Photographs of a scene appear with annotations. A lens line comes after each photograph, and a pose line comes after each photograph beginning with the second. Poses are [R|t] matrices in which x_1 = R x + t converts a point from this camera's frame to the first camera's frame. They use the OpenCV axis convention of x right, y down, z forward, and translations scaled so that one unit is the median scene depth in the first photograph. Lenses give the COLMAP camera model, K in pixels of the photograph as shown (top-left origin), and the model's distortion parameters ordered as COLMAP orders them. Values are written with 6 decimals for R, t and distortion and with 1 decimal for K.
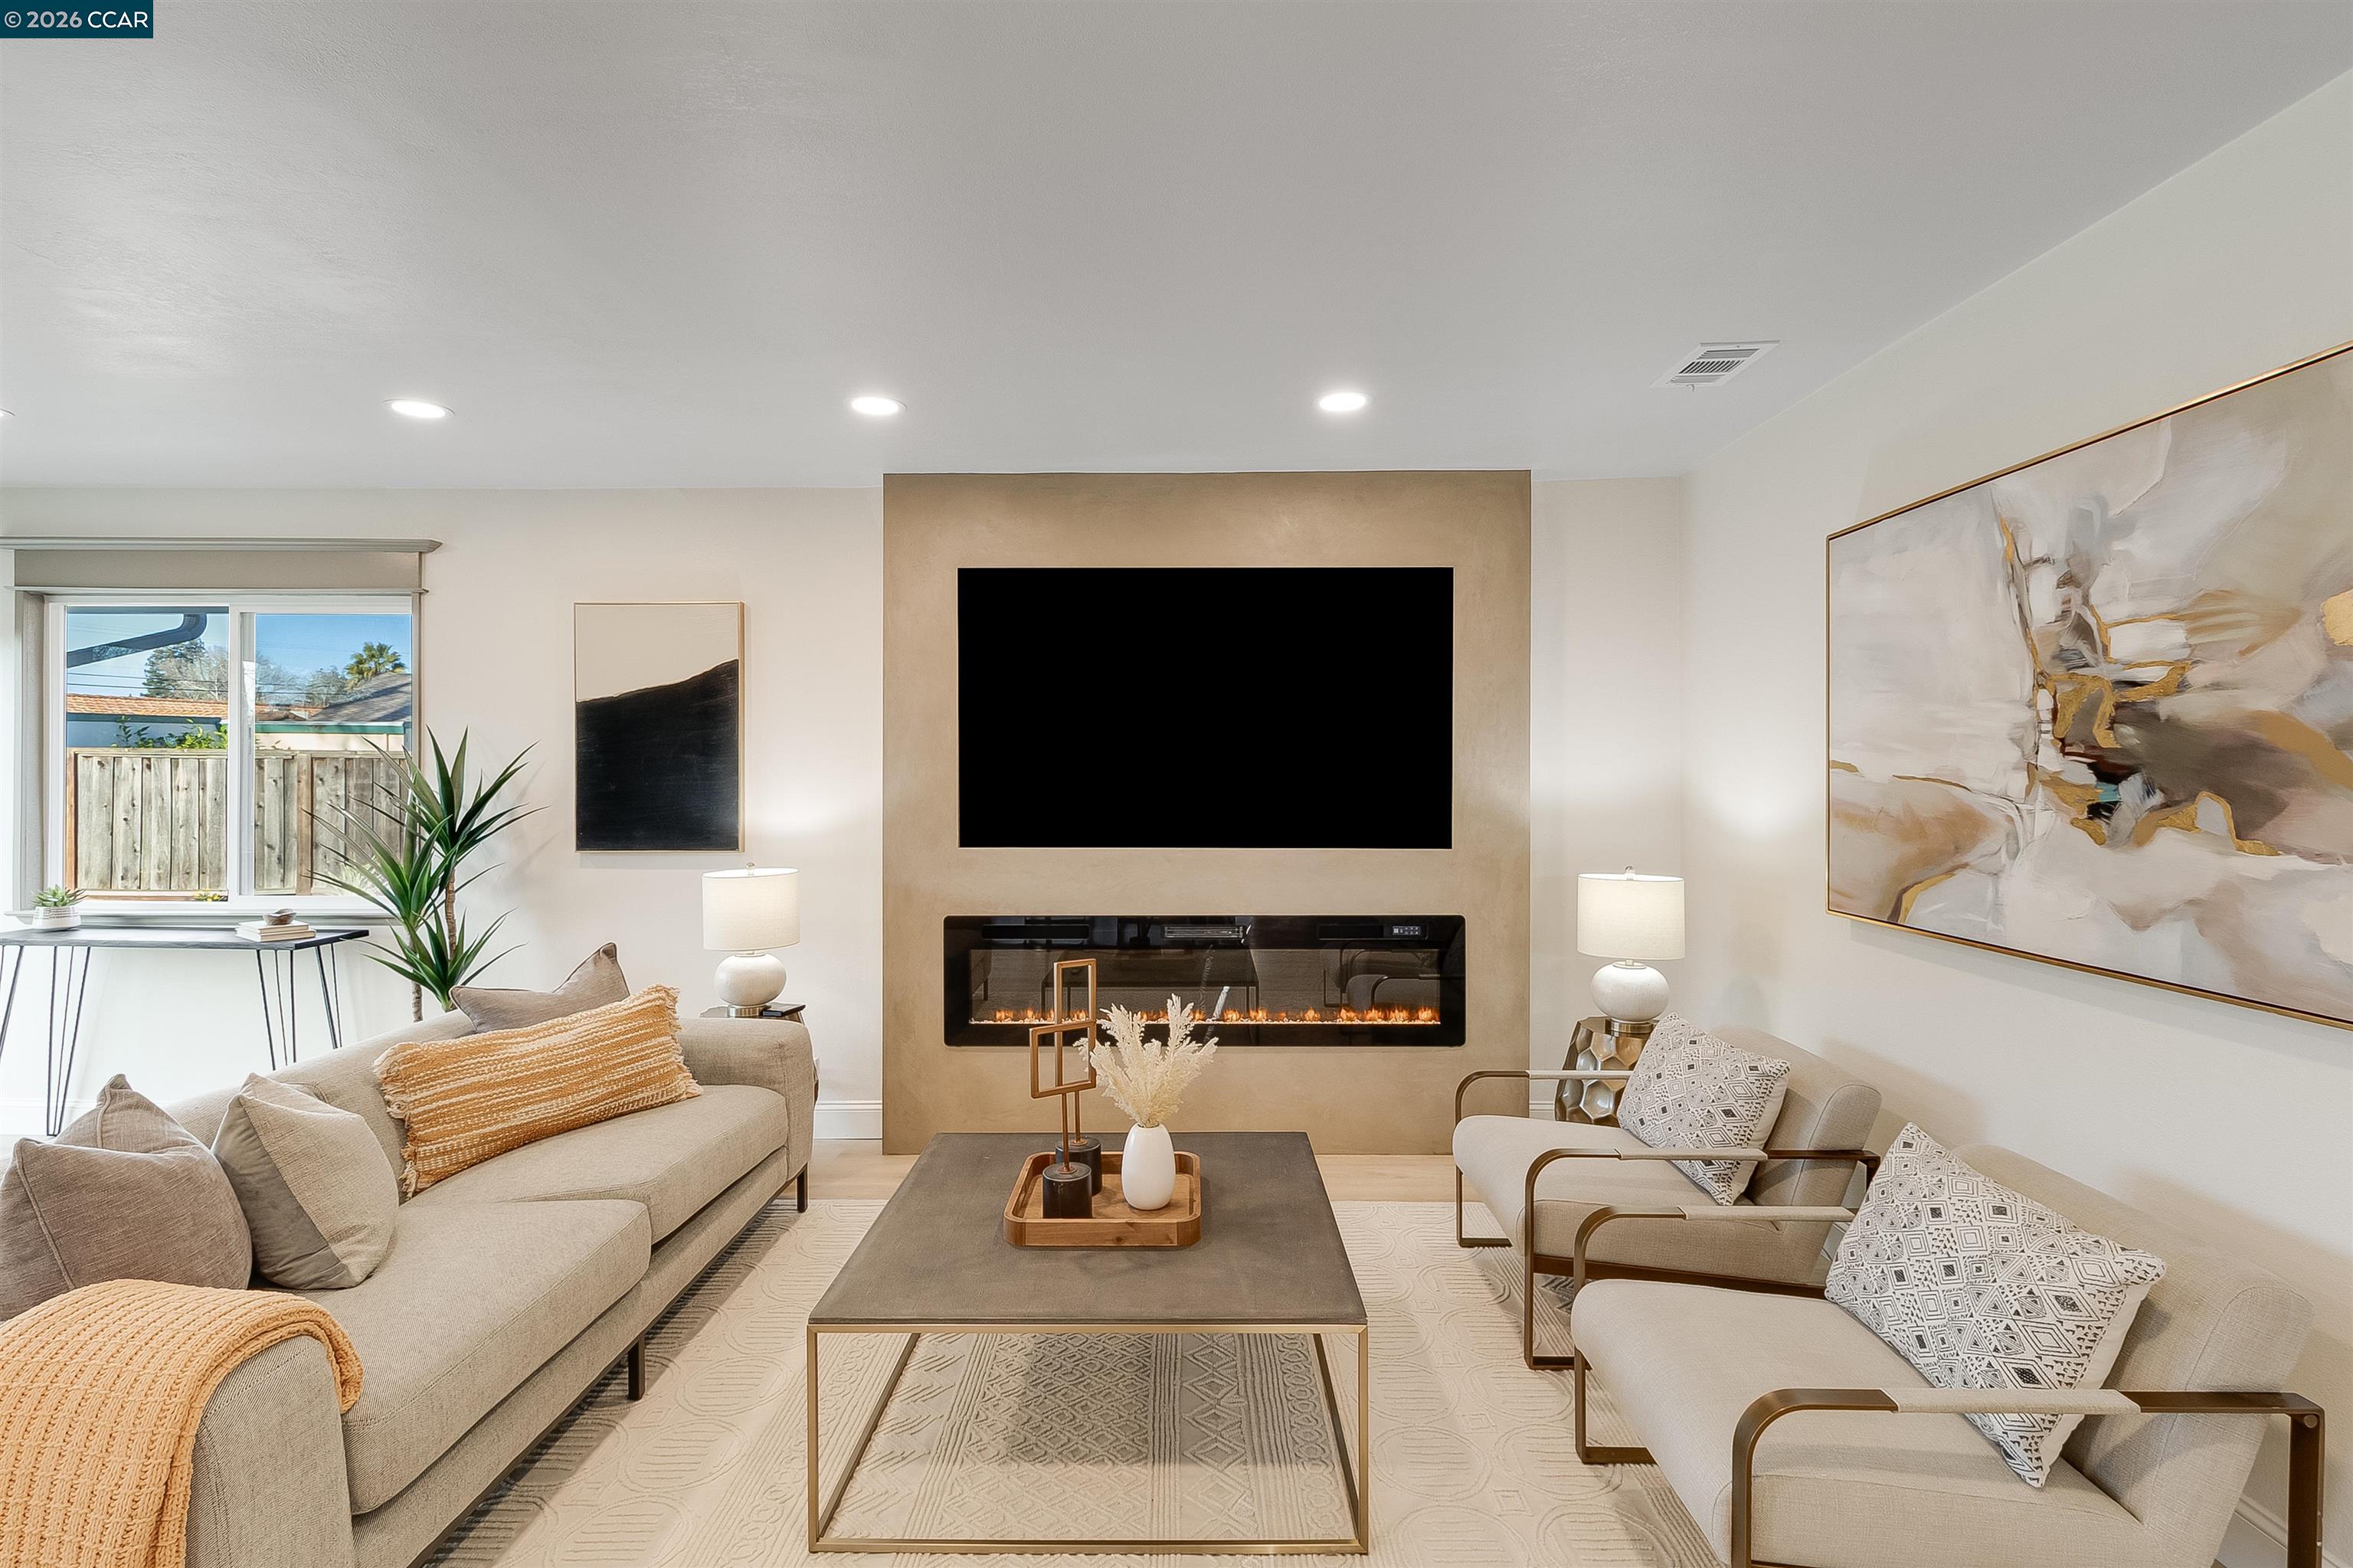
lens RADIAL K [[1094.2, 0, 1174.0], [0, 1094.2, 767.8], [0, 0, 1]] dist [-0.005761, -0.000943]
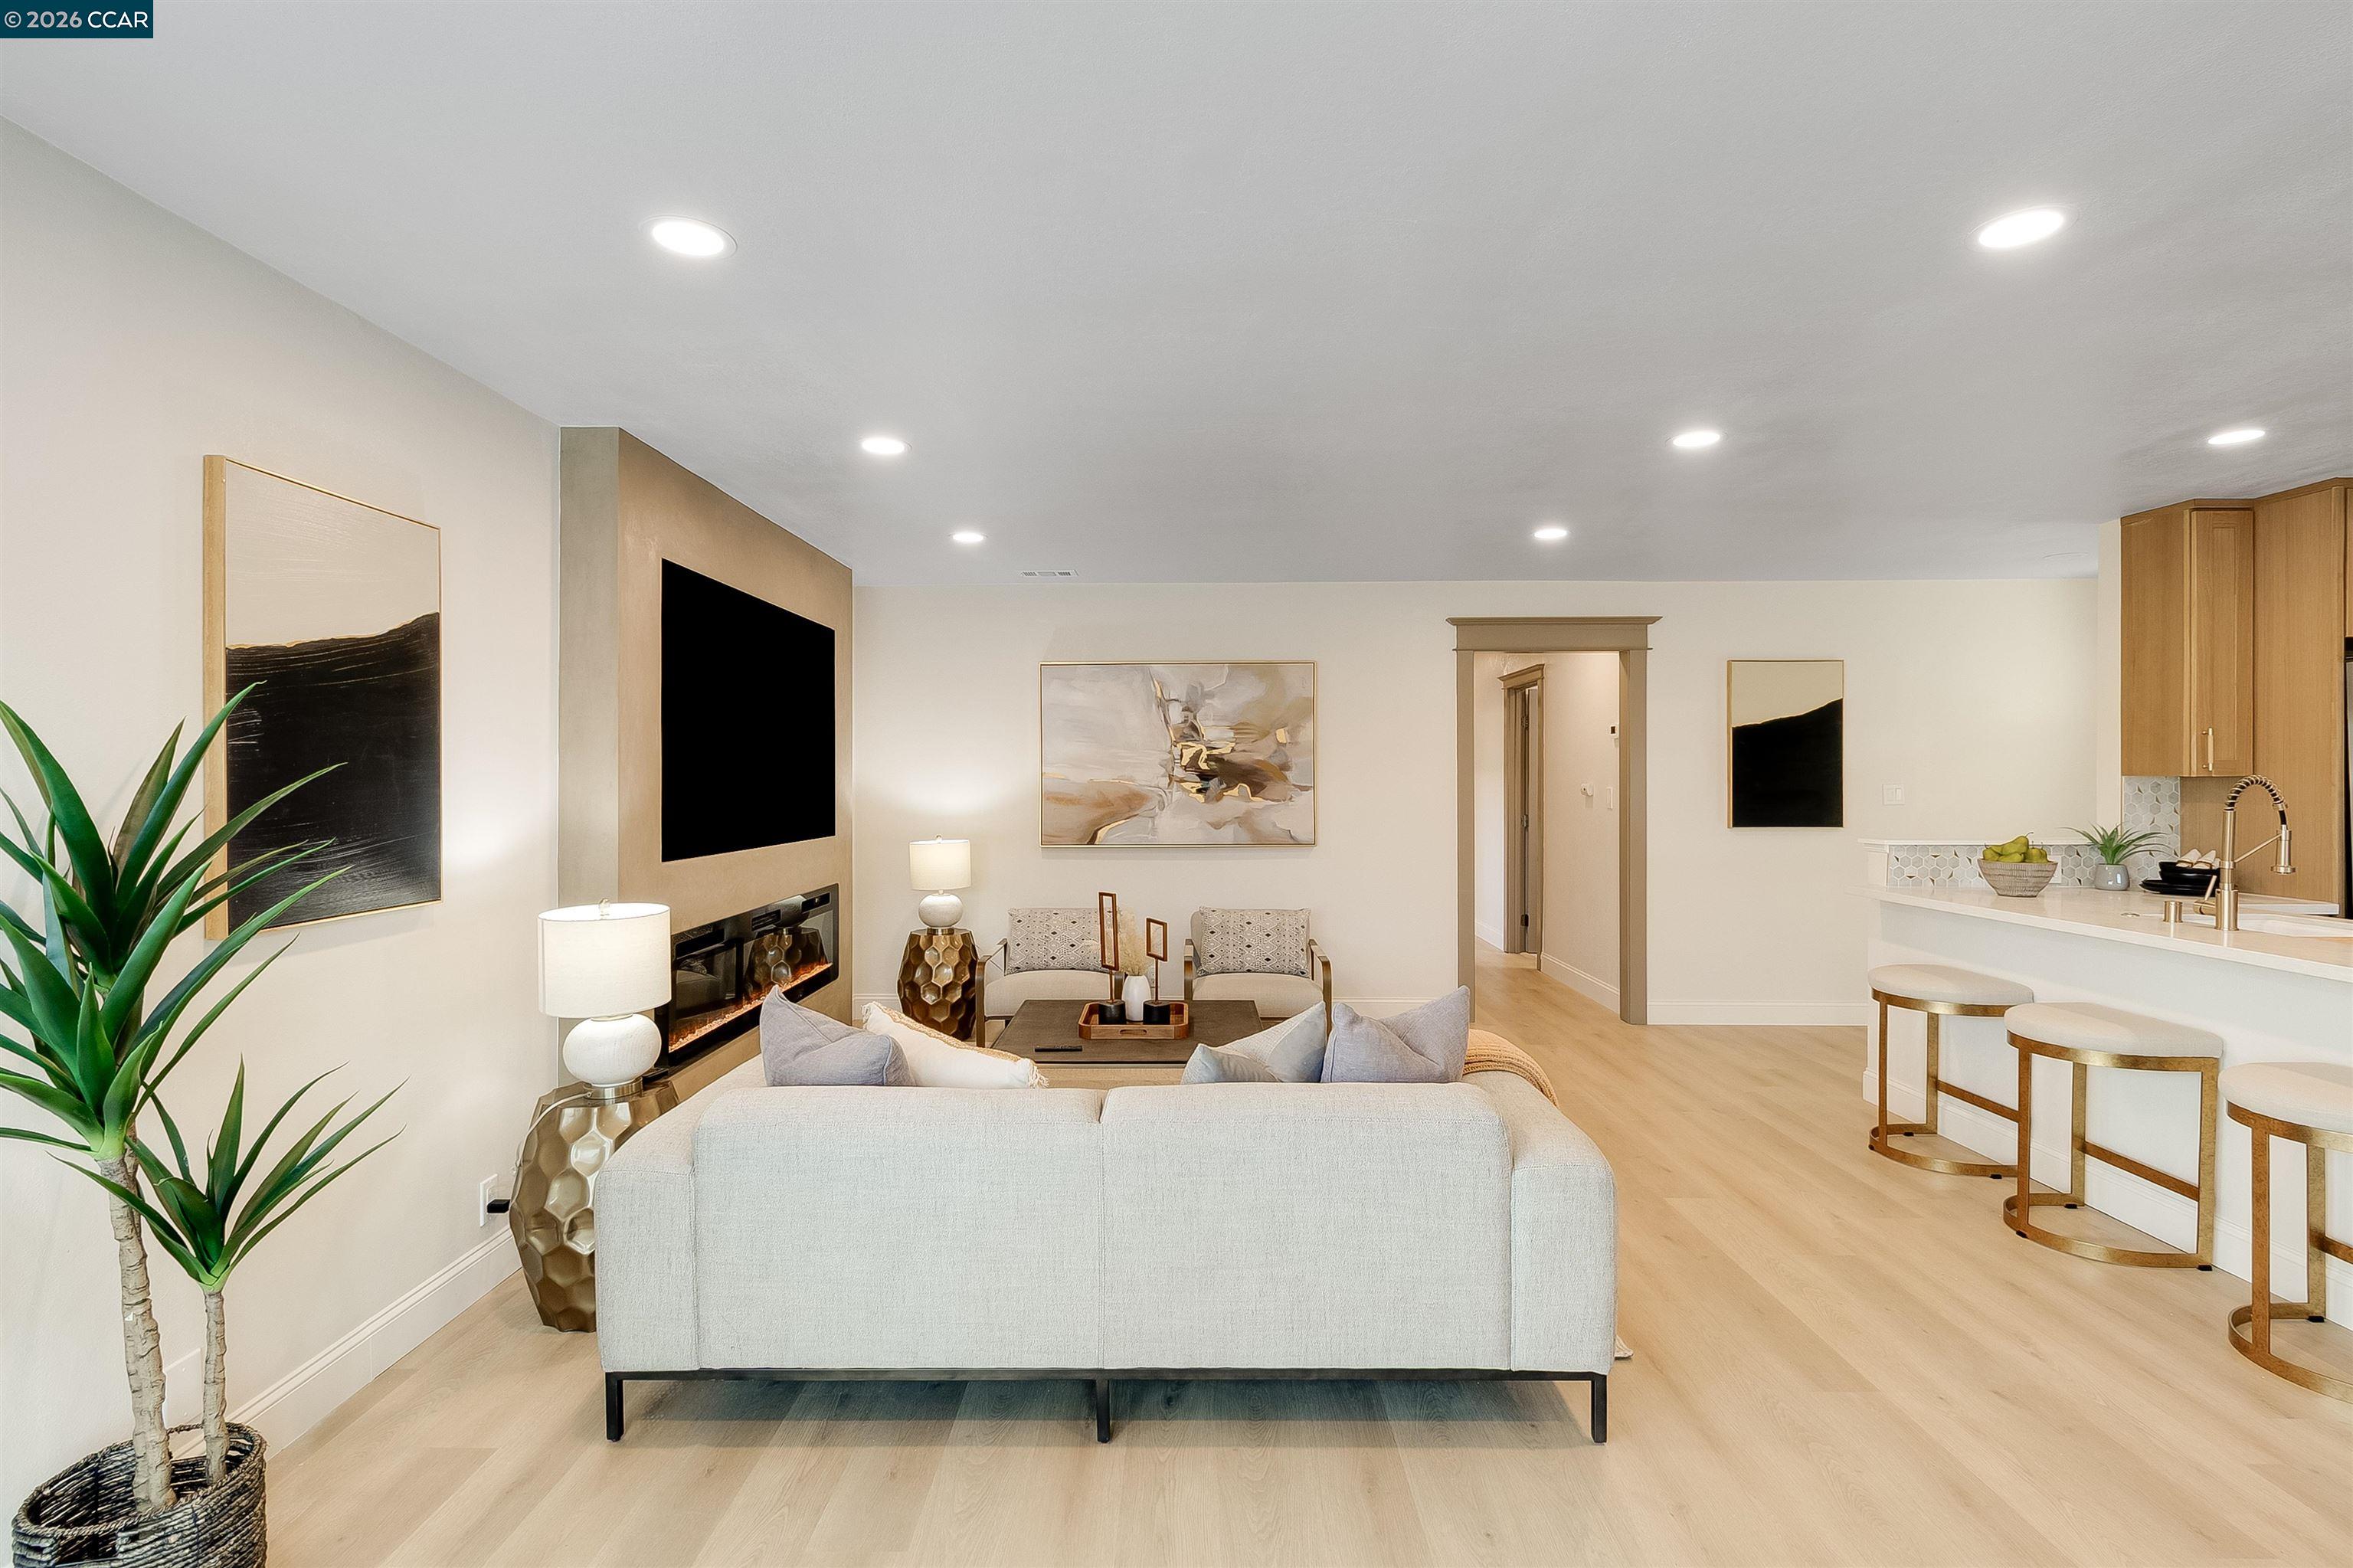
lens RADIAL K [[1095.8, 0, 1167.4], [0, 1095.8, 779.1], [0, 0, 1]] dist [0.000434, -0.005590]
pose [[0.004592, -0.001391, 0.999988, -1.152384], [0.001131, 0.999998, 0.001386, 0.002341], [-0.999989, 0.001125, 0.004593, 0.594787]]
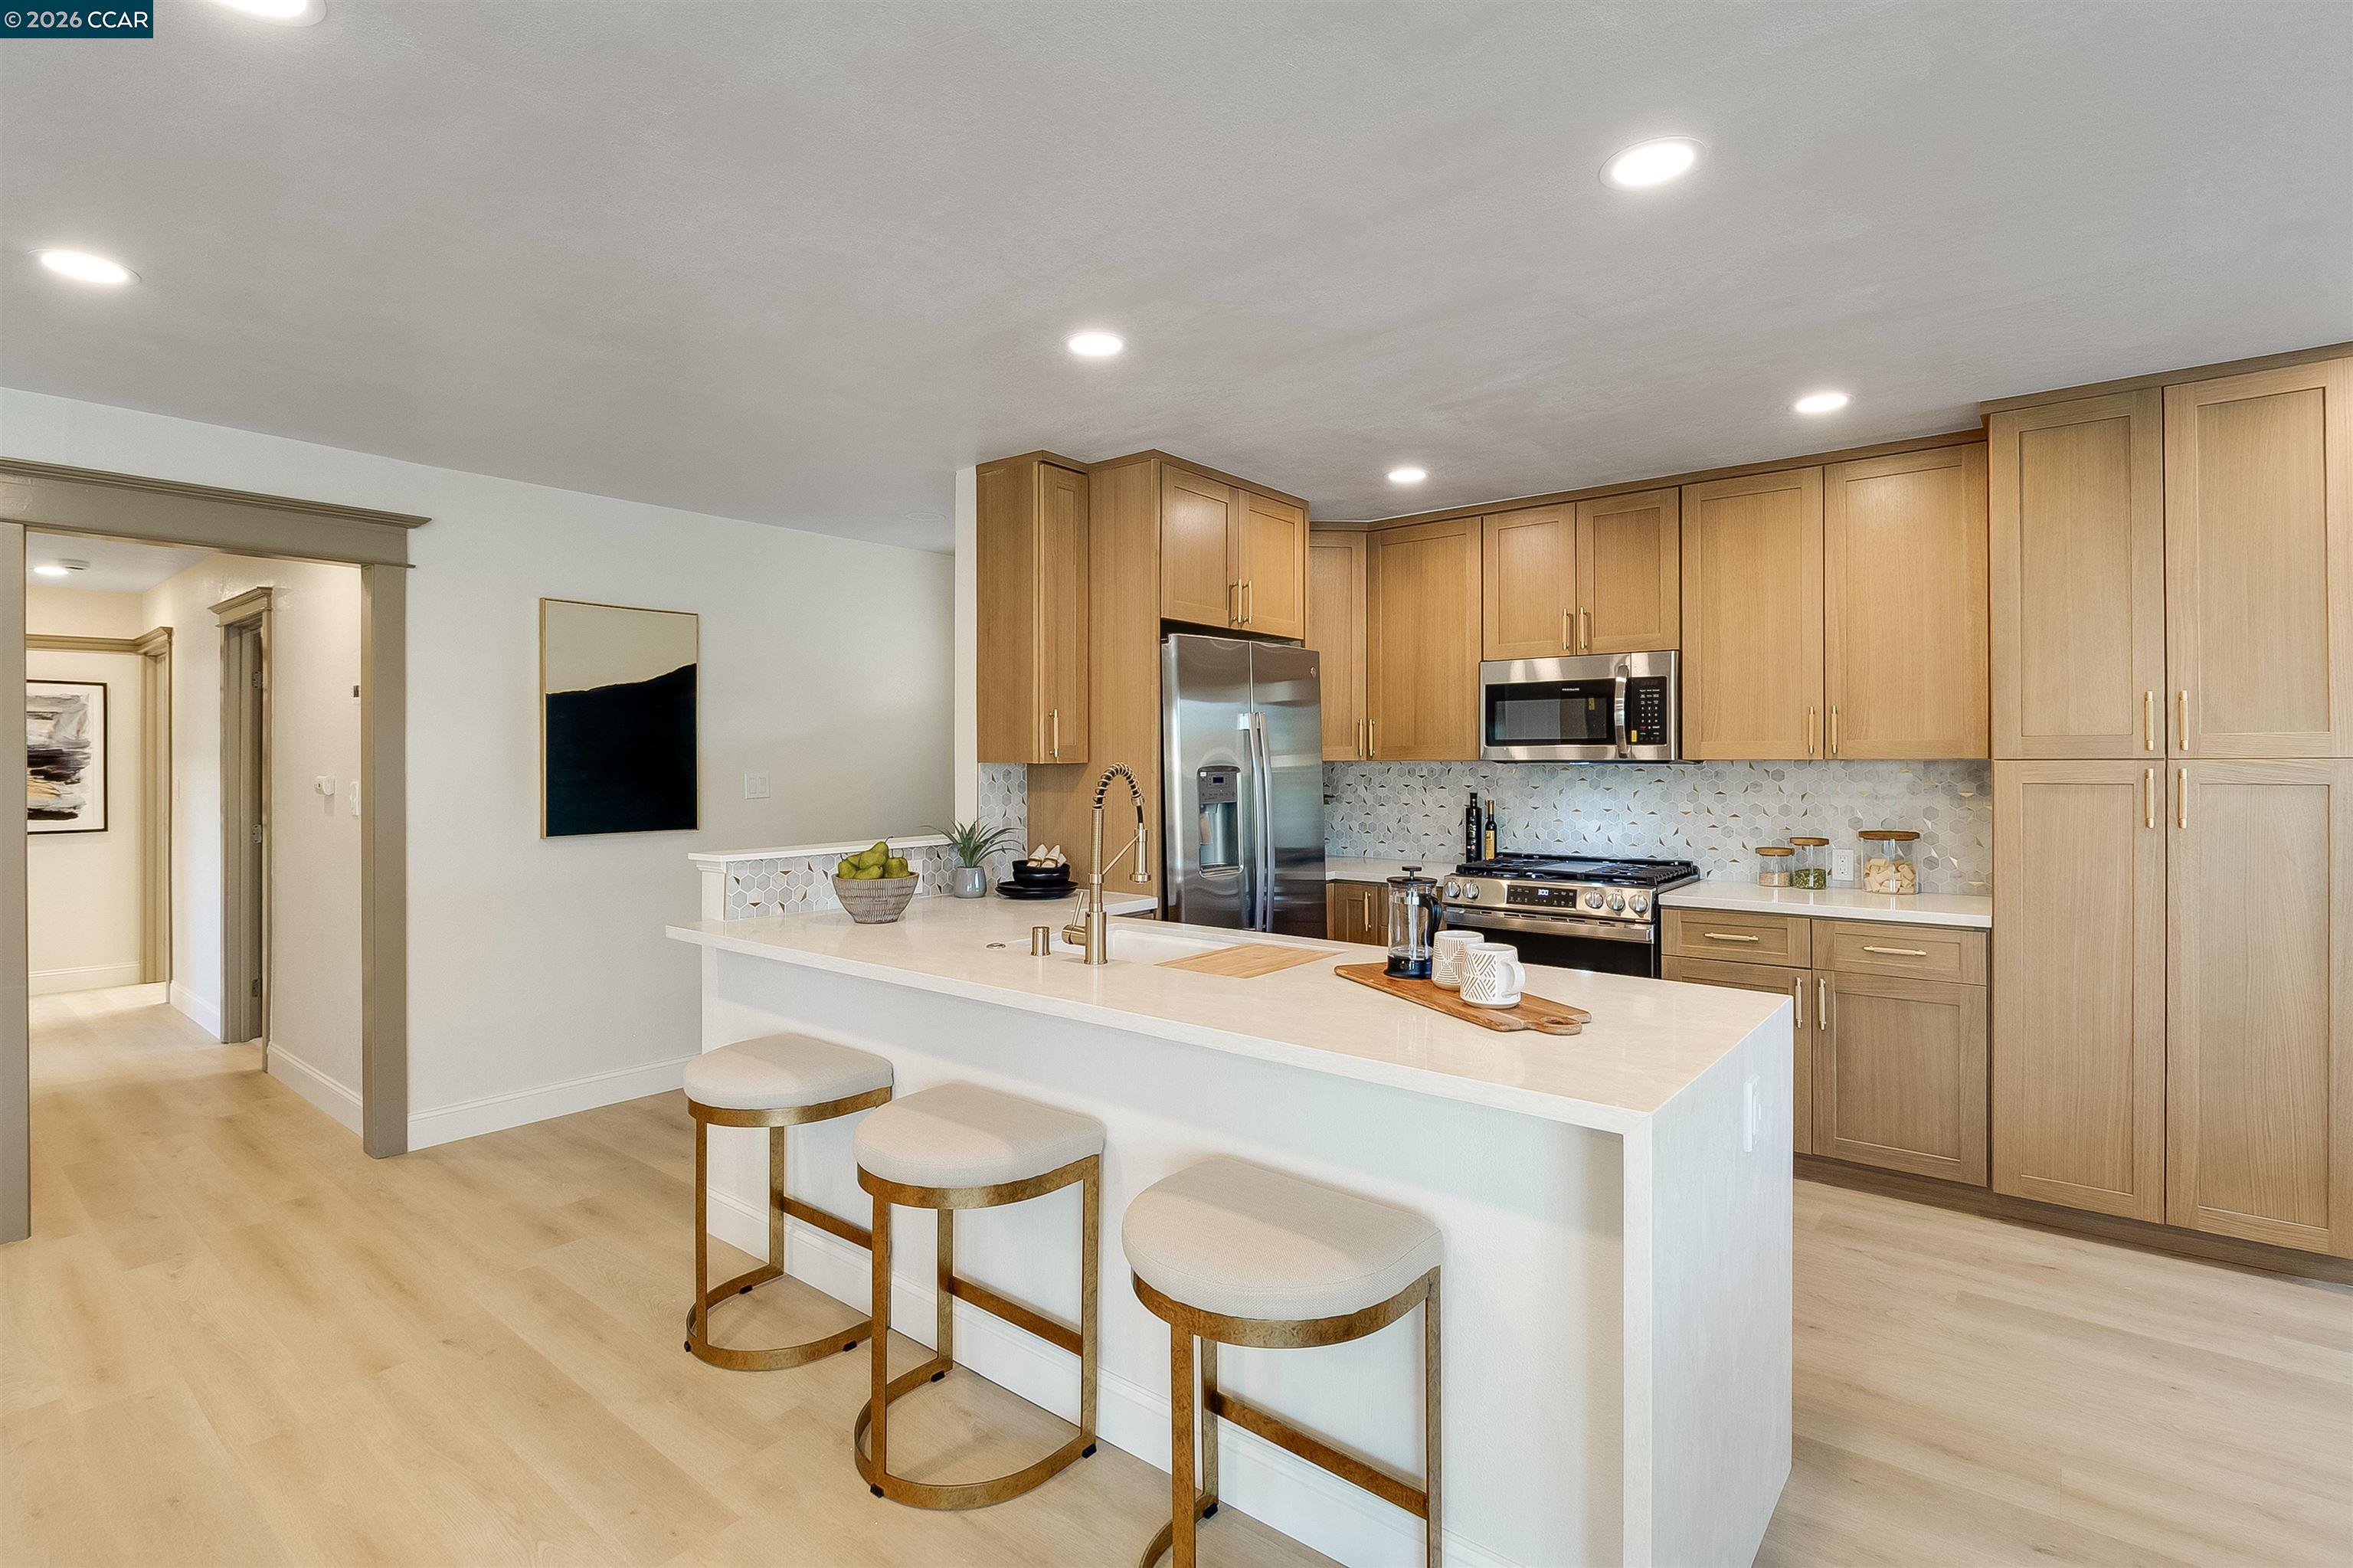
lens RADIAL K [[1104.1, 0, 1175.1], [0, 1104.1, 758.4], [0, 0, 1]] dist [-0.006124, -0.000592]
pose [[-0.787992, 0.004487, 0.615669, -0.743489], [0.003957, 0.999990, -0.002224, 0.000598], [-0.615672, 0.000684, -0.788002, 0.265194]]
